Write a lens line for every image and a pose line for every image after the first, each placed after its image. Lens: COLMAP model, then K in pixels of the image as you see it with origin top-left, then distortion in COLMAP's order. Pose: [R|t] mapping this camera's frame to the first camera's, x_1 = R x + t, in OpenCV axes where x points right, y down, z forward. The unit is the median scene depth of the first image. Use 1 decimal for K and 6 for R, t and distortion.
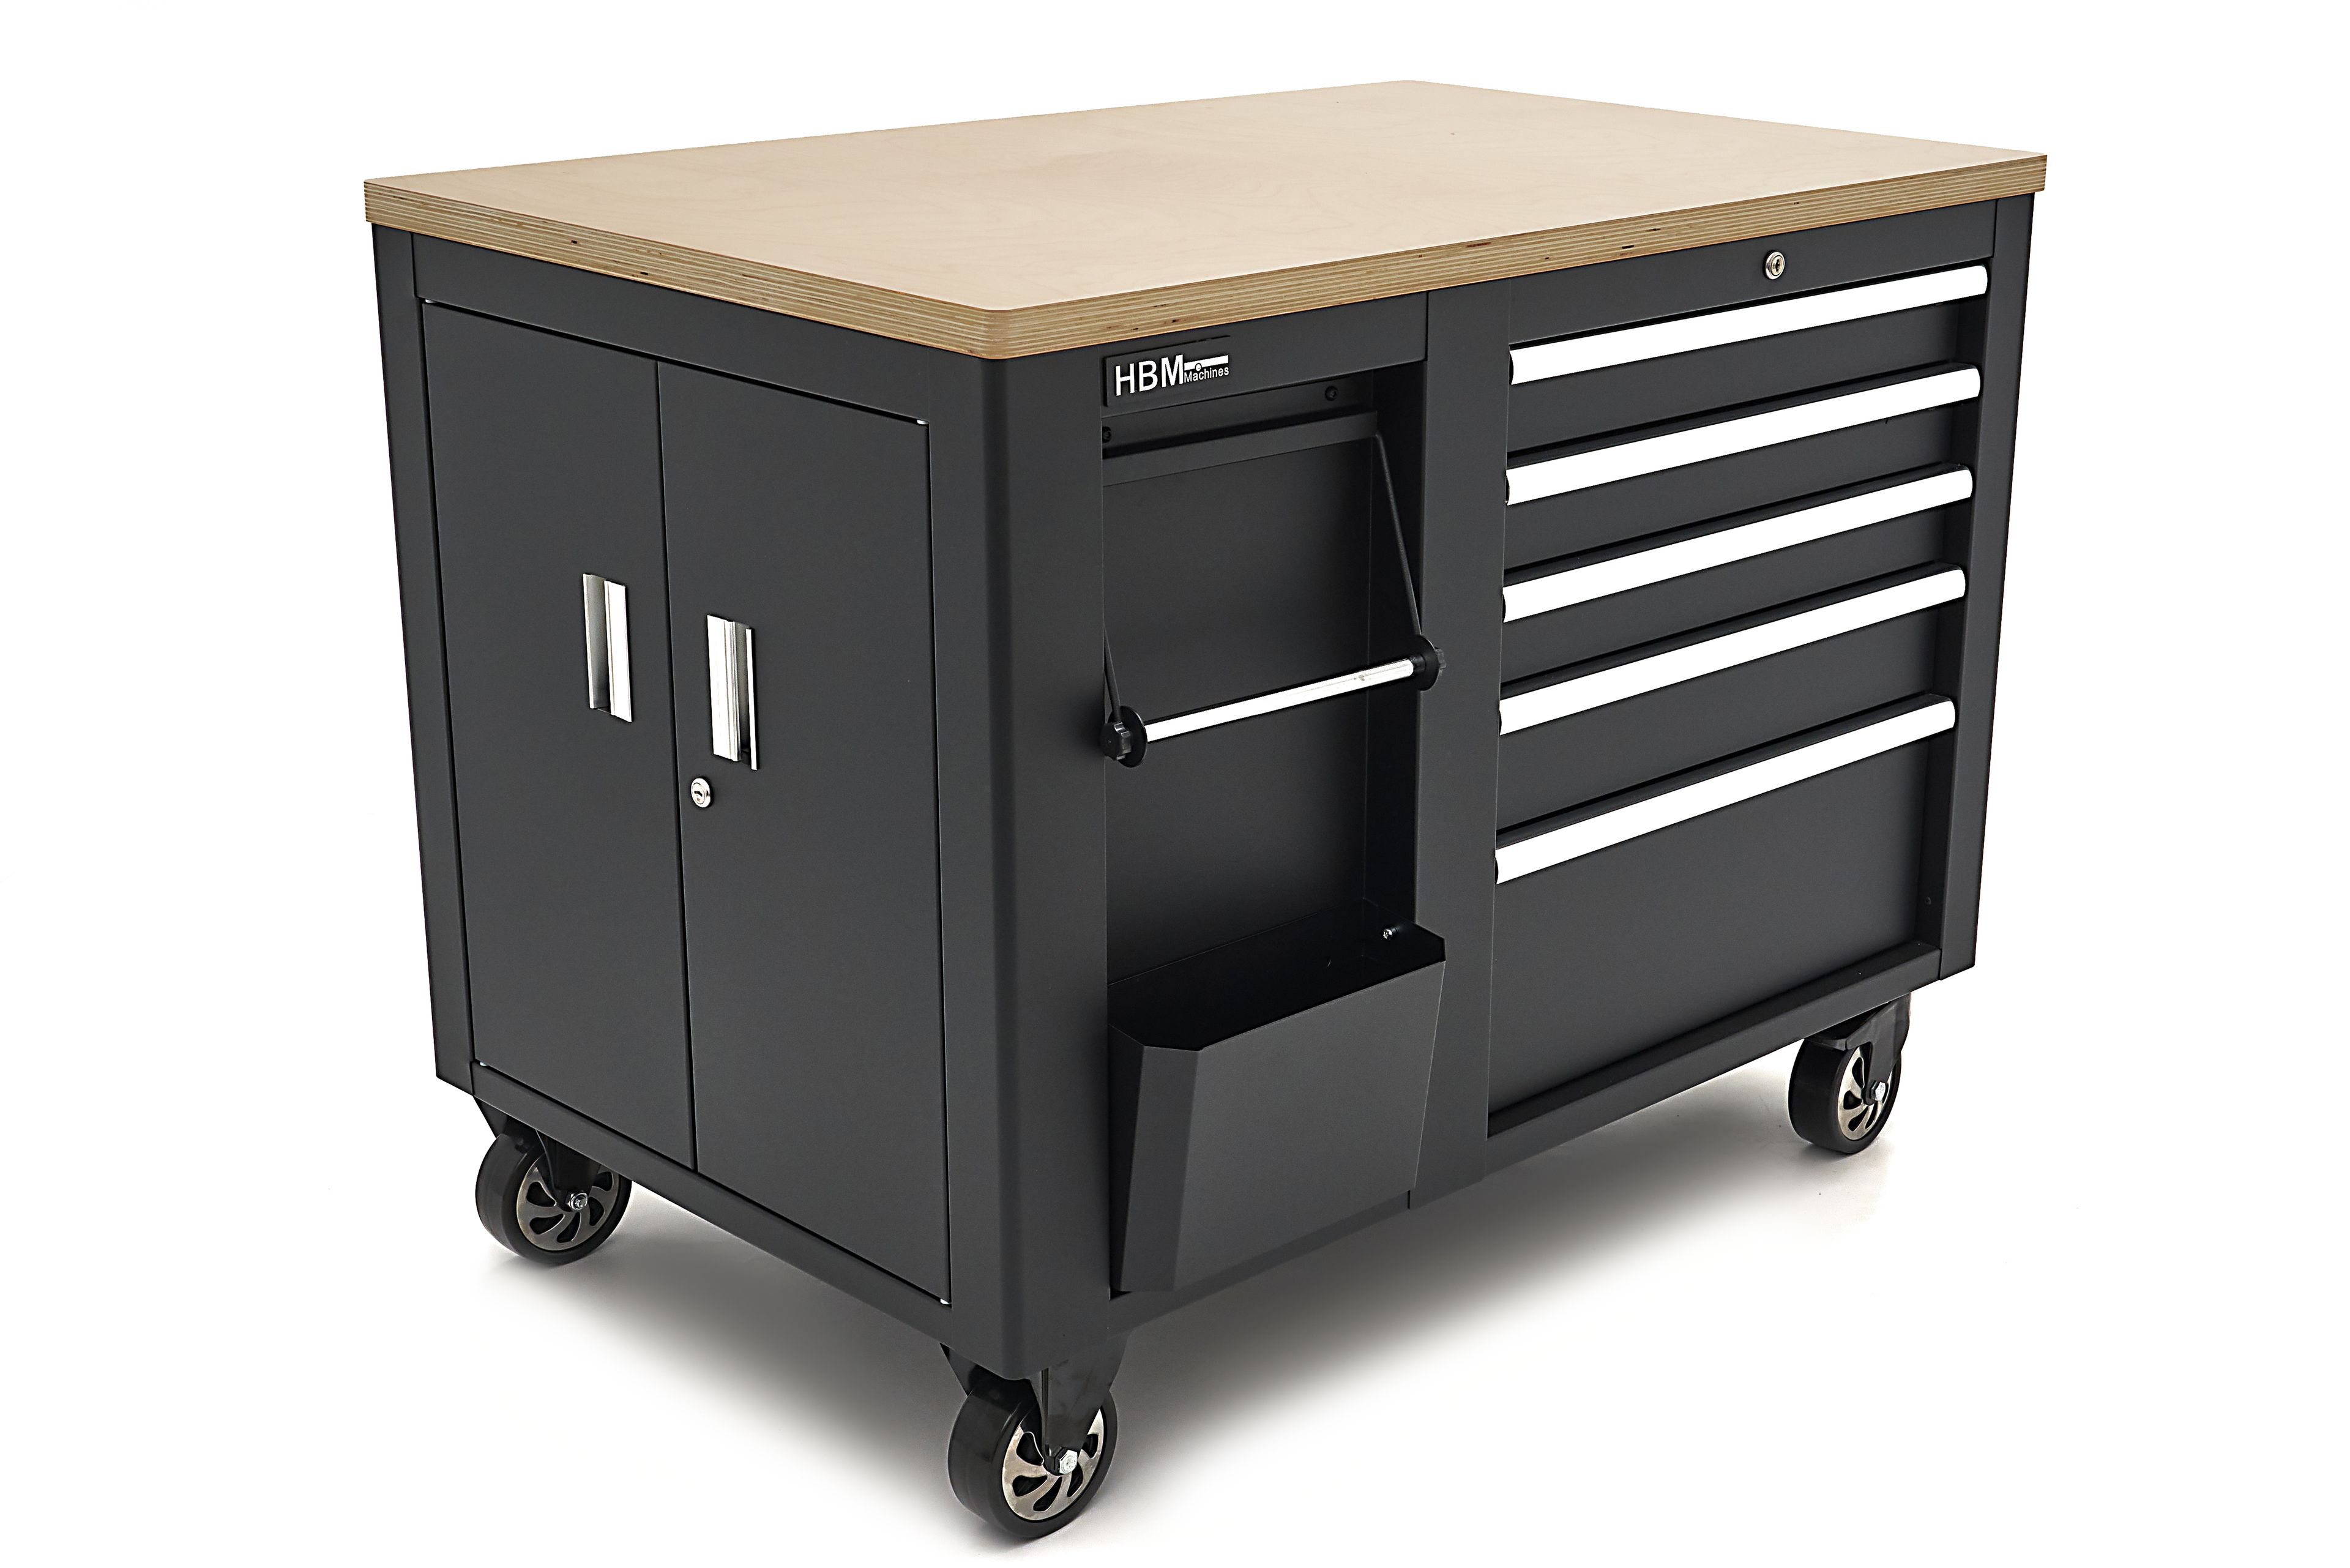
lens RADIAL K [[3348.2, 0, 1318.4], [0, 3348.2, 787.9], [0, 0, 1]] dist [0.018589, -0.031224]
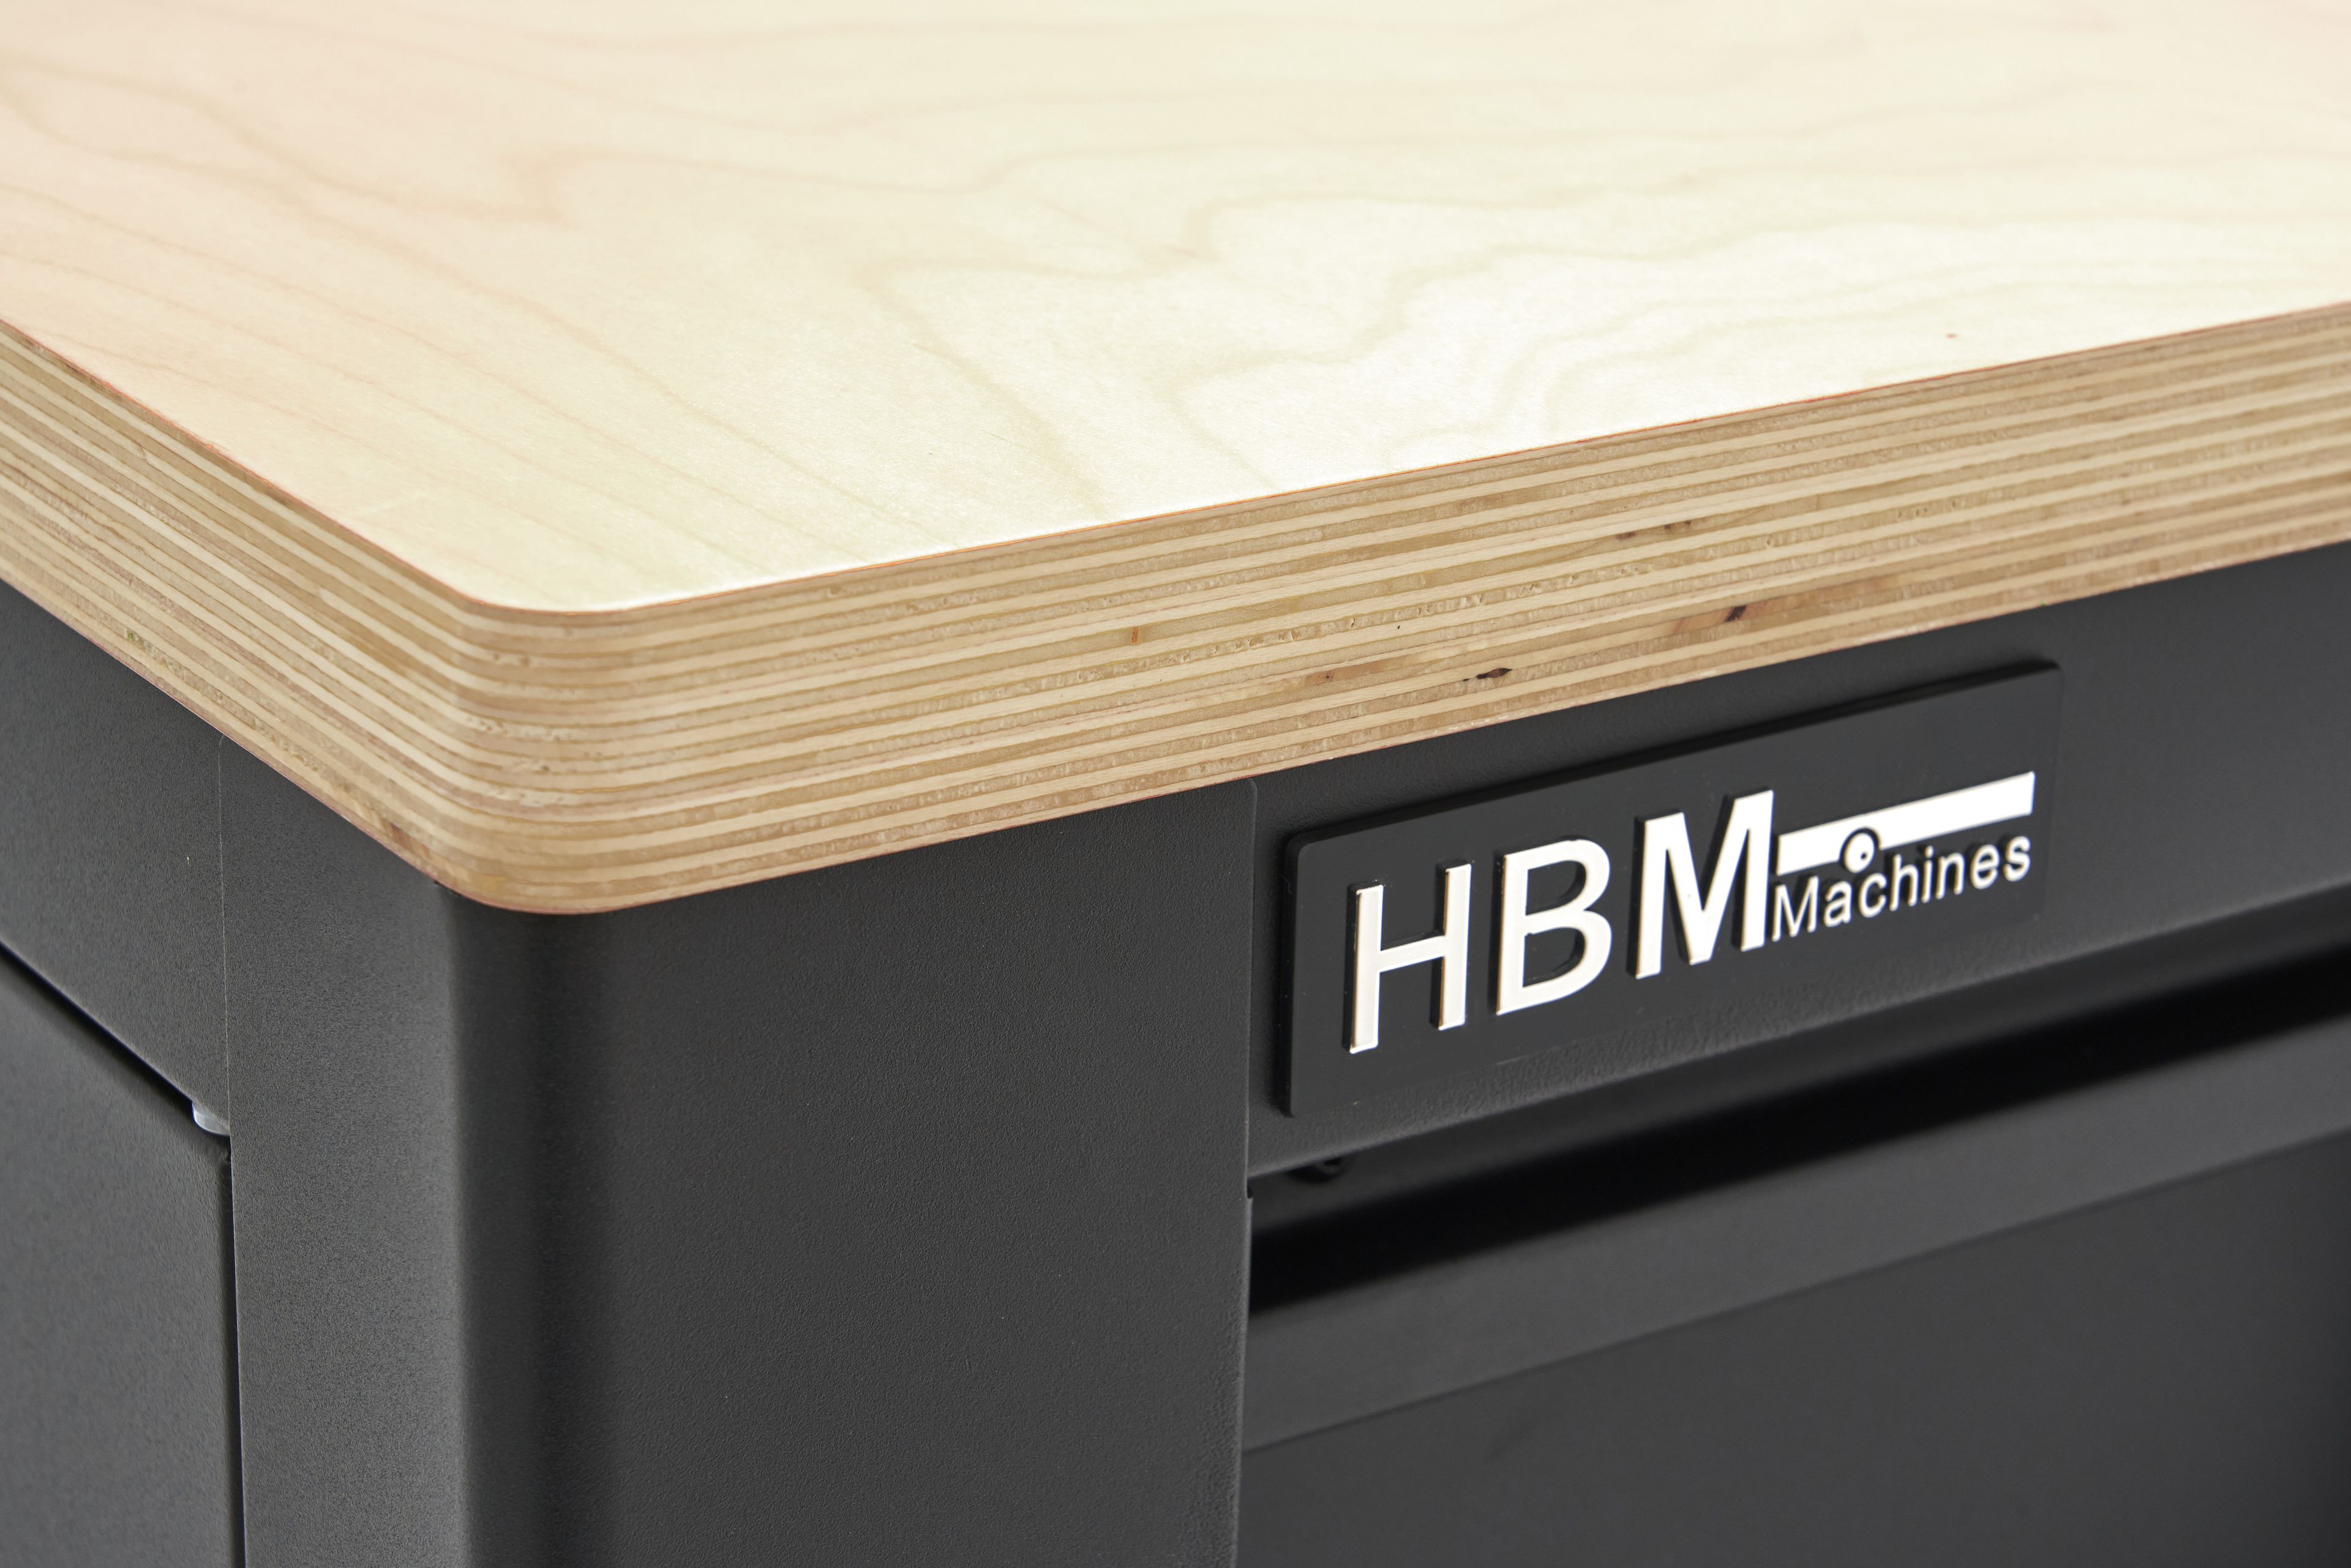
lens RADIAL K [[5149.2, 0, 1175.5], [0, 5149.2, 784.0], [0, 0, 1]] dist [-0.016709, -0.089248]
pose [[0.983585, 0.082877, -0.160284, -0.026195], [-0.075795, 0.995878, 0.049816, -0.129826], [0.163752, -0.036850, 0.985813, 0.677830]]
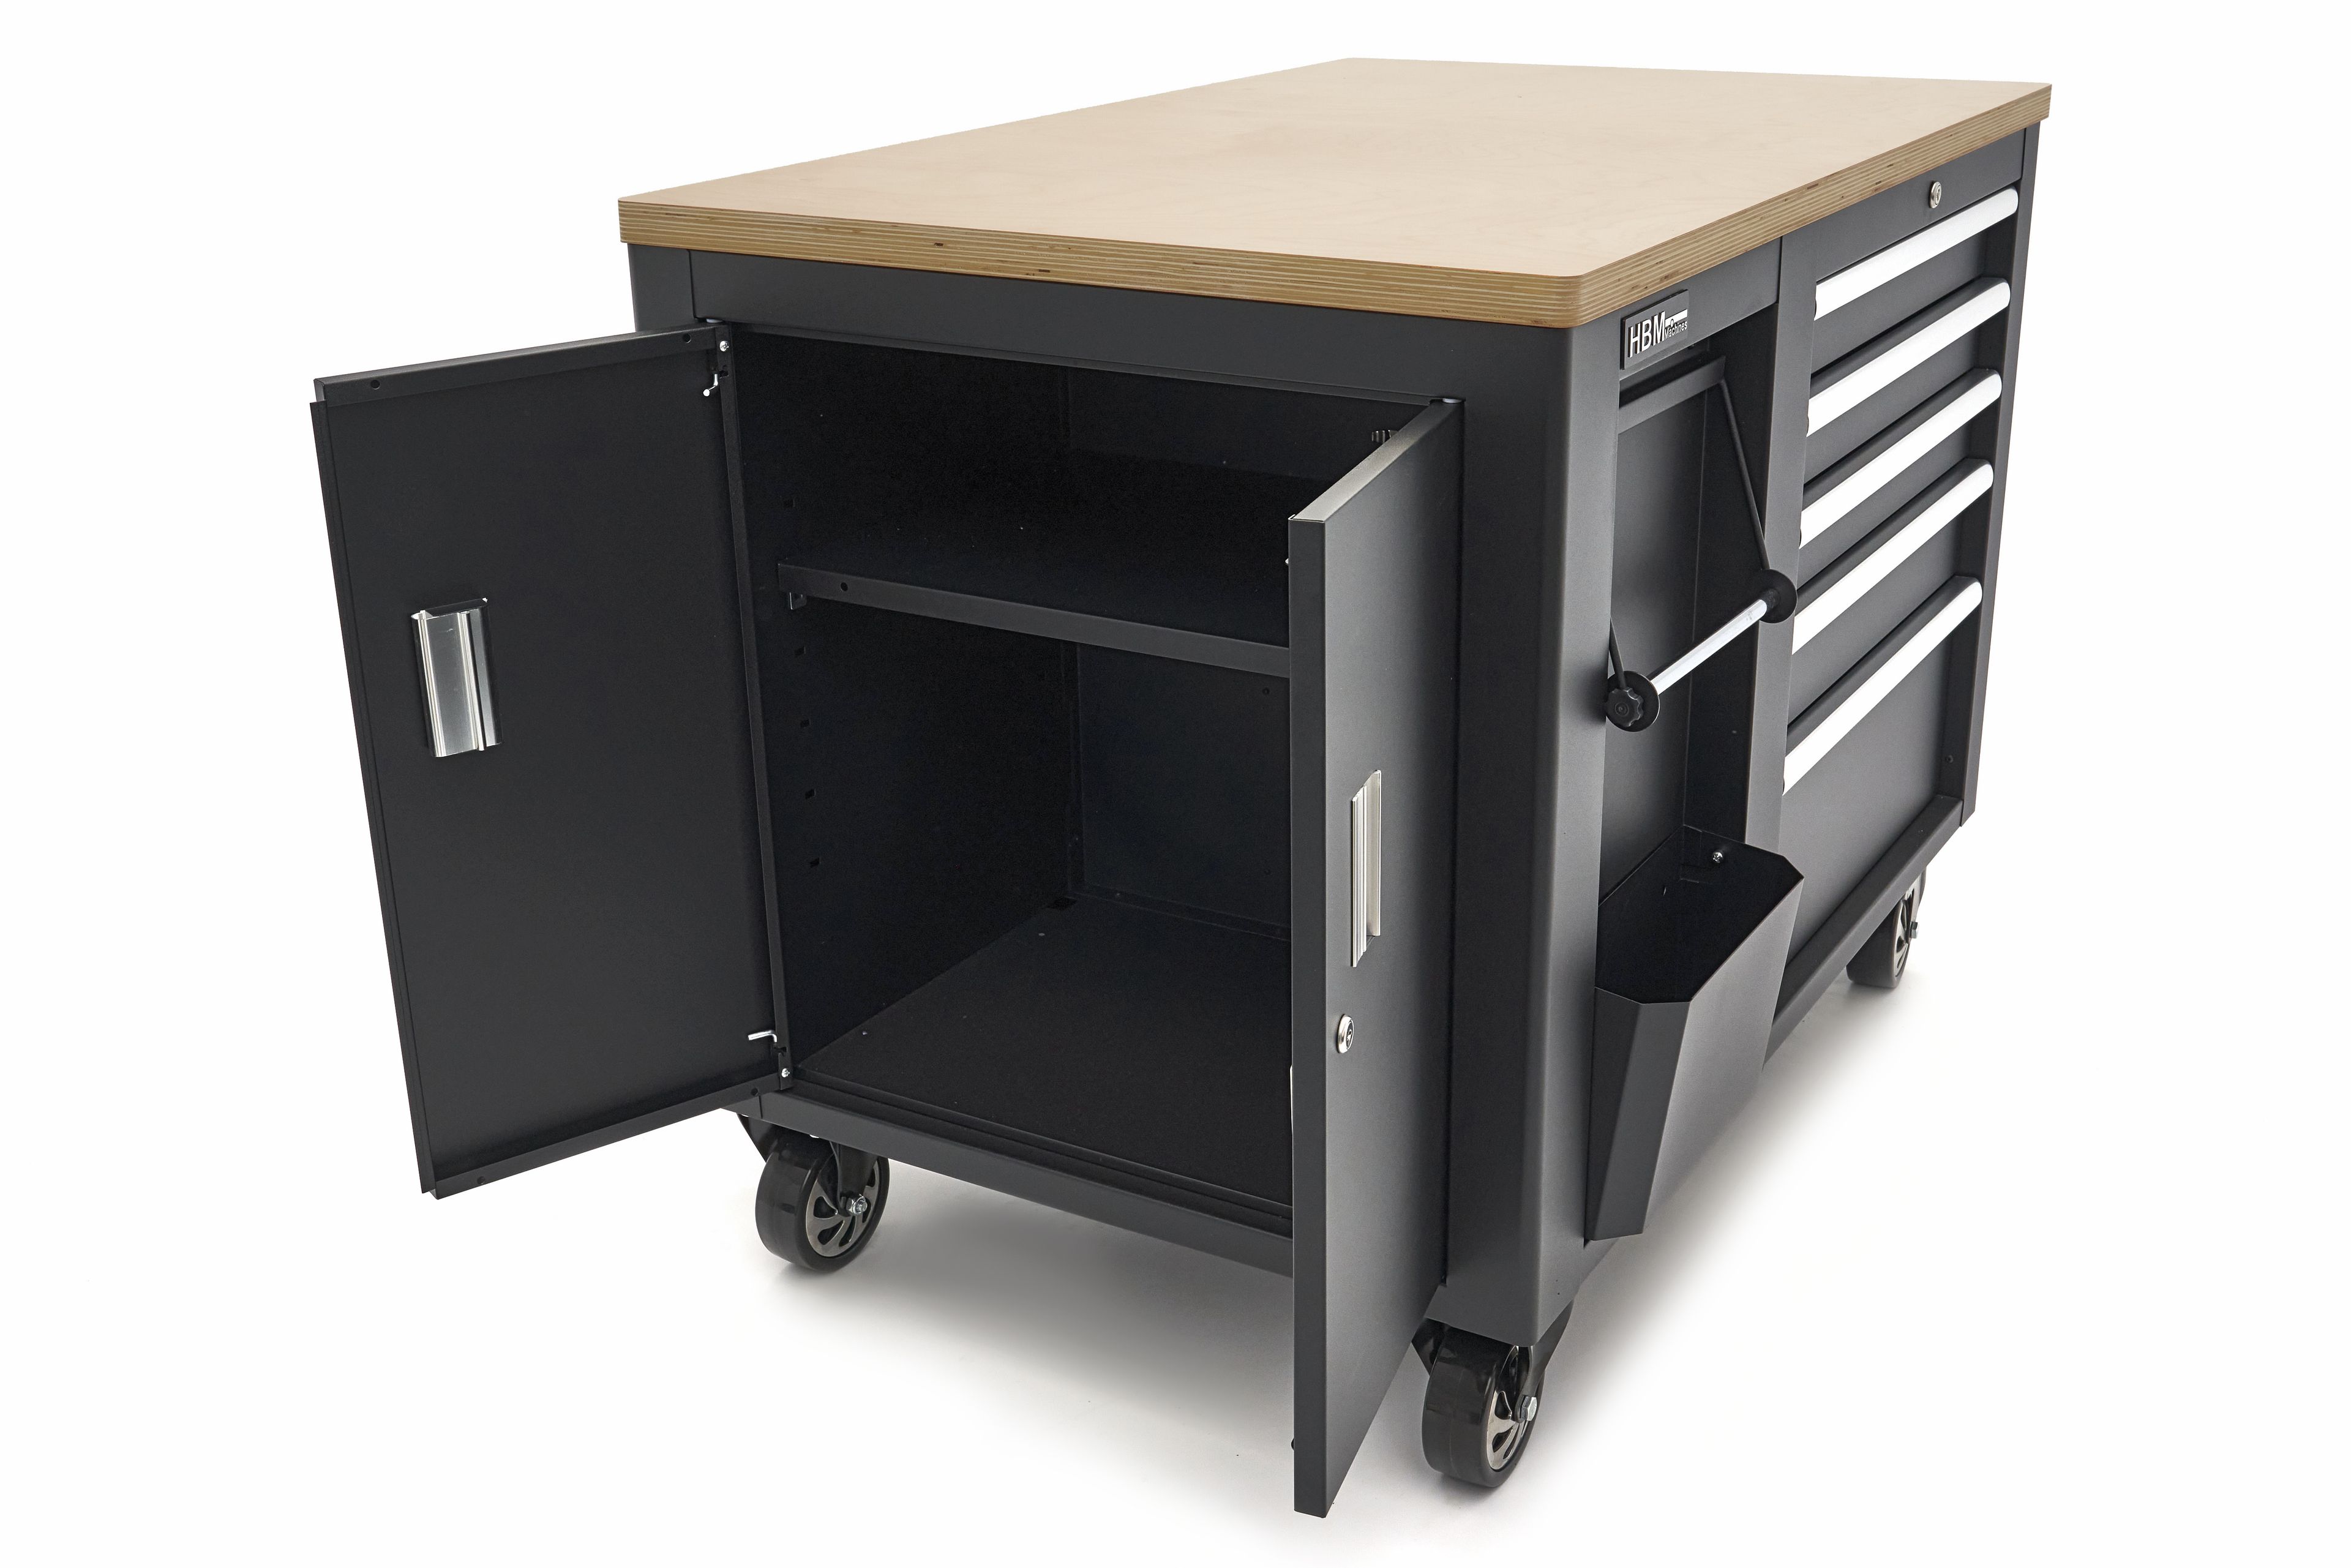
lens RADIAL K [[2592.0, 0, 1175.5], [0, 2592.0, 784.0], [0, 0, 1]] dist [-0.015051, -0.034505]
pose [[0.970215, -0.113498, 0.214012, -0.331905], [0.102637, 0.992832, 0.061232, -0.048659], [-0.219428, -0.037442, 0.974910, 0.261883]]
